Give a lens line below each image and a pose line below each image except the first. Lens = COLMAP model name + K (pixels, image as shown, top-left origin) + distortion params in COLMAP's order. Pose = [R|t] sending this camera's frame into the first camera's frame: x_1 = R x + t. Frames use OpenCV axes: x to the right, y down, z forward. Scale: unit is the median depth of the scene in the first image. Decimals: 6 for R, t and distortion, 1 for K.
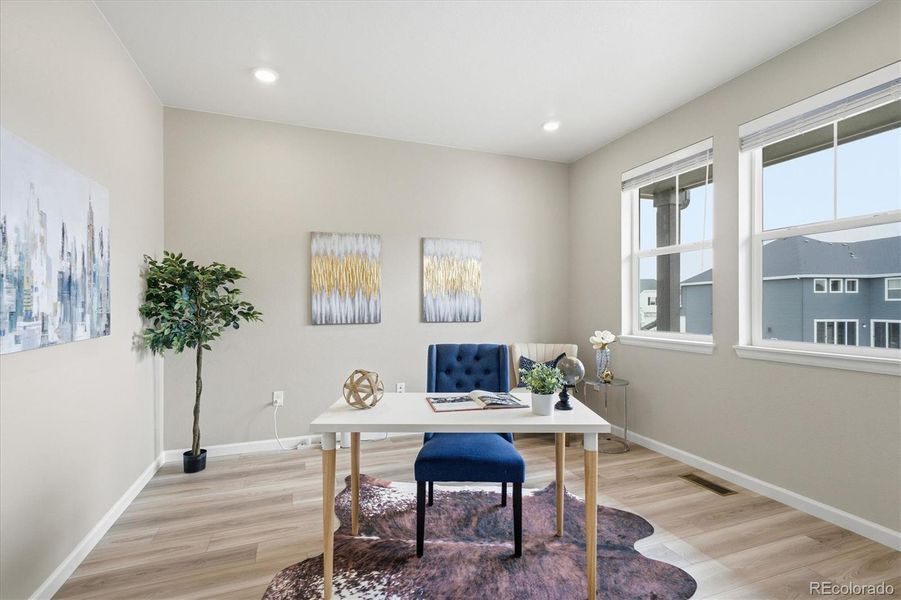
lens RADIAL K [[427.7, 0, 448.9], [0, 427.7, 302.5], [0, 0, 1]] dist [0.006234, 0.000678]
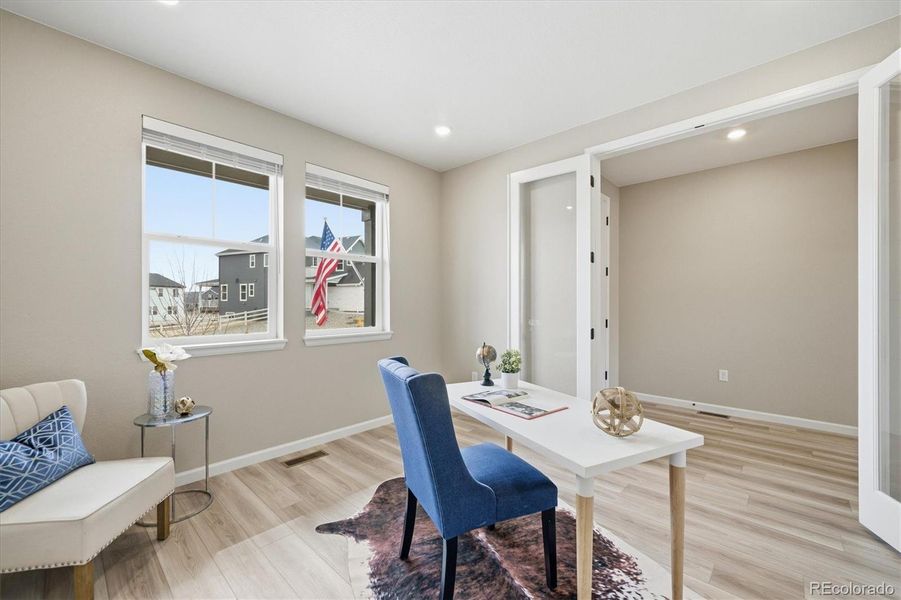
lens RADIAL K [[370.7, 0, 446.6], [0, 370.7, 300.8], [0, 0, 1]] dist [0.003559, -0.000097]
pose [[-0.449741, -0.002047, 0.893157, -0.514290], [-0.005824, 0.999983, -0.000640, -0.009800], [-0.893140, -0.005489, -0.449745, 1.202452]]
